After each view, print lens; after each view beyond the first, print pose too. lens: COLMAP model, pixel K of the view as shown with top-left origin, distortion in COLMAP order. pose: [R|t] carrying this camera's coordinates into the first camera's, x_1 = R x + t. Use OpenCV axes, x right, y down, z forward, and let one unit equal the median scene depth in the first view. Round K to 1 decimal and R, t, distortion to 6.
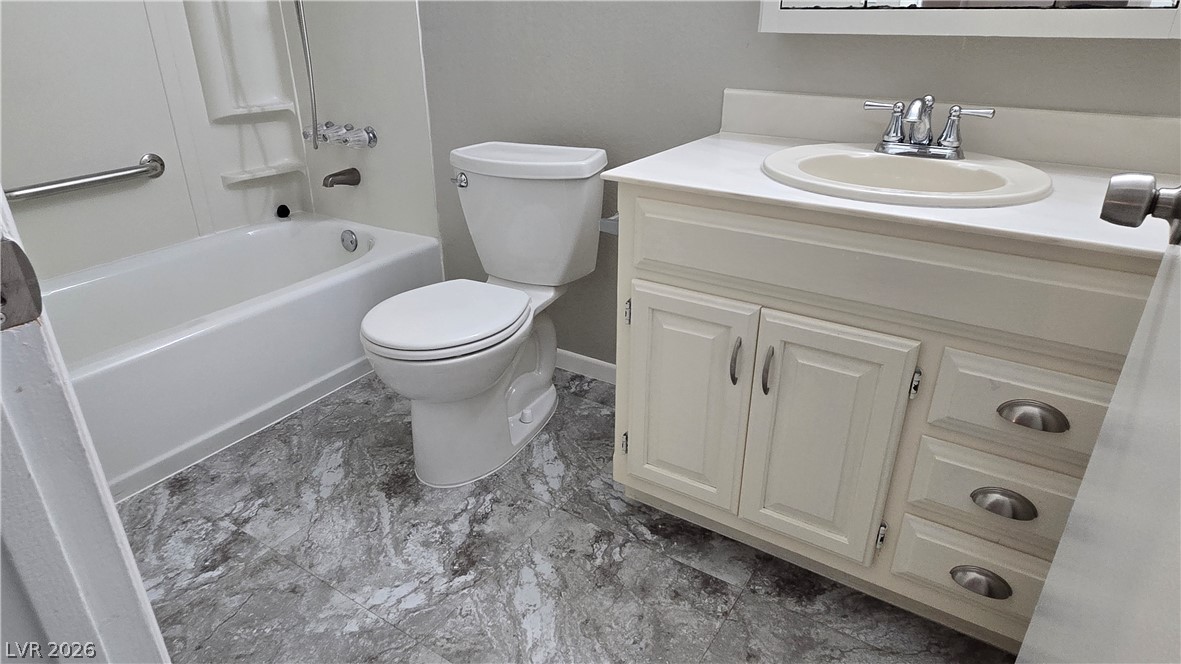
lens RADIAL K [[702.1, 0, 591.0], [0, 702.1, 332.4], [0, 0, 1]] dist [-0.025058, -0.002000]
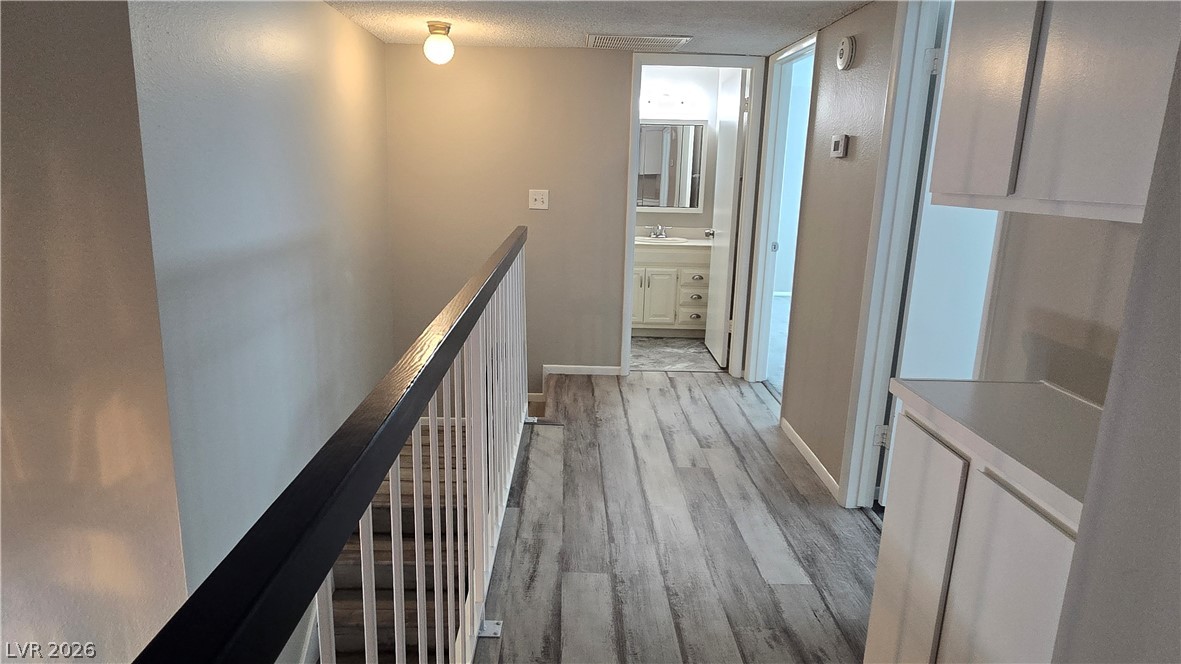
lens RADIAL K [[702.1, 0, 589.0], [0, 702.1, 332.1], [0, 0, 1]] dist [-0.025058, -0.002000]
pose [[0.825650, -0.111717, 0.553011, -2.840259], [0.216258, 0.967999, -0.127324, 0.934773], [-0.521089, 0.224718, 0.823388, -2.697867]]
